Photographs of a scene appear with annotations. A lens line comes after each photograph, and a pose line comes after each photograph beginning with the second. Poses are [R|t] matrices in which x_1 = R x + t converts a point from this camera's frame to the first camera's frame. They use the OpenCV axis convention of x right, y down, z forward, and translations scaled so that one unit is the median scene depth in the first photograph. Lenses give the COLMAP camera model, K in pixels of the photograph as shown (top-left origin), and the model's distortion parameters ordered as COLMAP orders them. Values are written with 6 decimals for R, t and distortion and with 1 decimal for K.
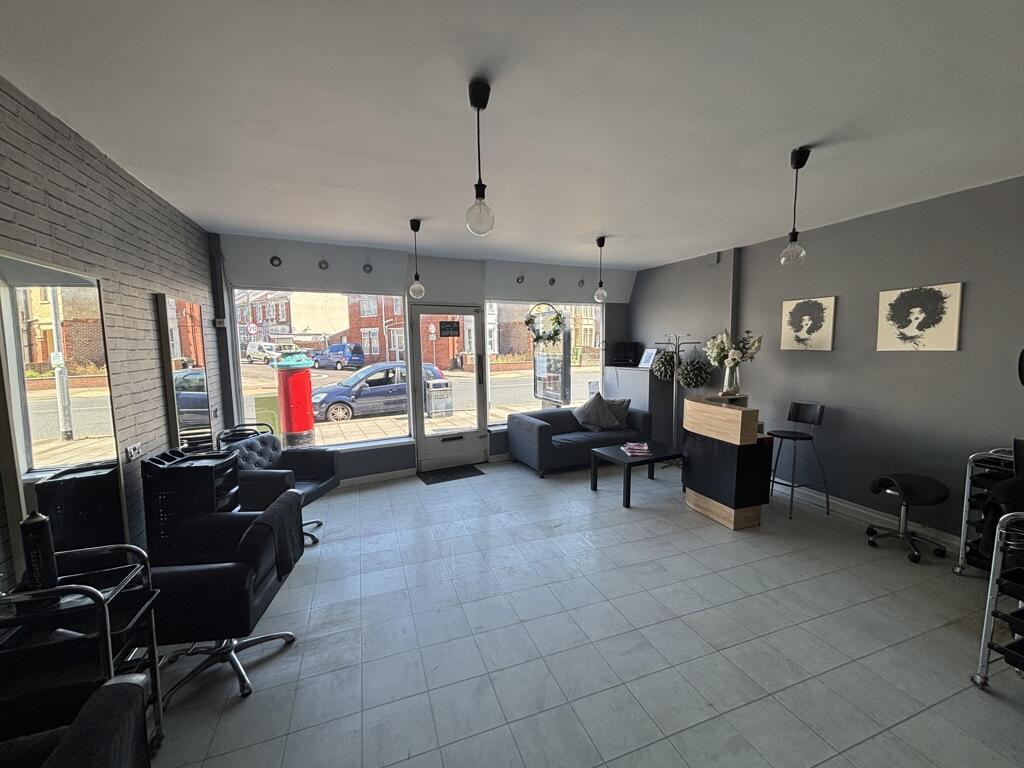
lens RADIAL K [[409.6, 0, 511.7], [0, 409.6, 383.2], [0, 0, 1]] dist [0.001412, -0.002530]
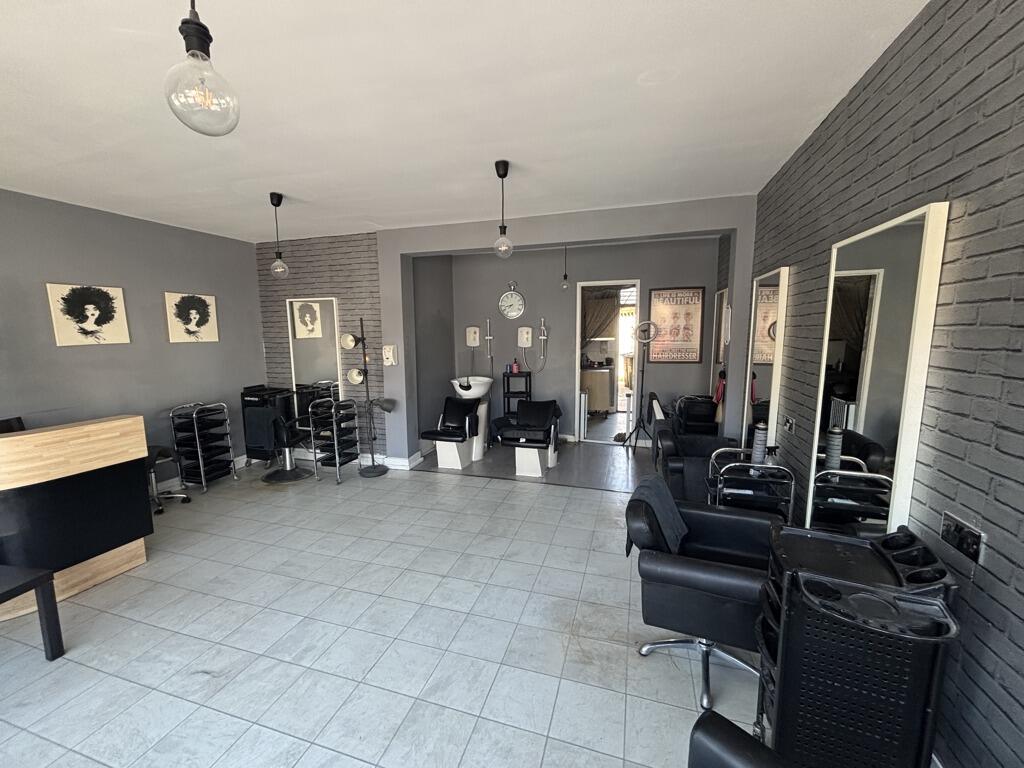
lens RADIAL K [[409.6, 0, 511.7], [0, 409.6, 383.2], [0, 0, 1]] dist [0.001412, -0.002530]
pose [[-0.797451, -0.056134, 0.600766, -0.553276], [0.080168, 0.976979, 0.197700, -0.103966], [-0.598034, 0.205818, -0.774593, 1.190098]]
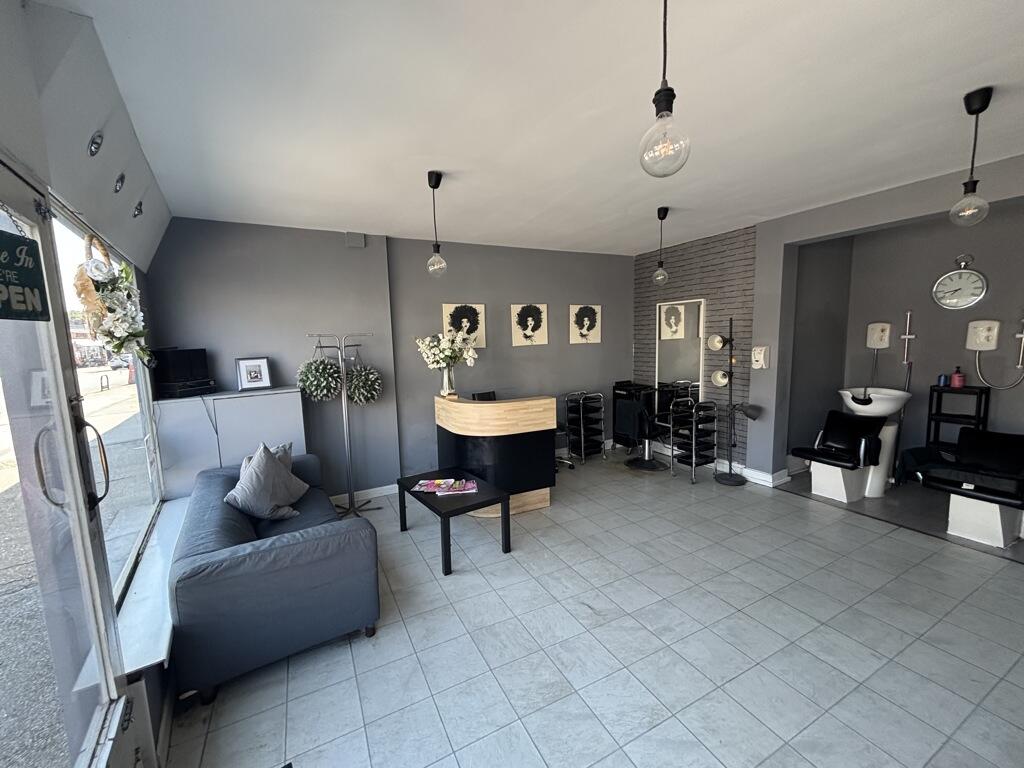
lens RADIAL K [[409.6, 0, 511.7], [0, 409.6, 383.2], [0, 0, 1]] dist [0.001412, -0.002530]
pose [[-0.120786, -0.093711, 0.988245, -0.550874], [0.128365, 0.985701, 0.109159, -0.114031], [-0.984344, 0.140041, -0.107030, 1.244696]]
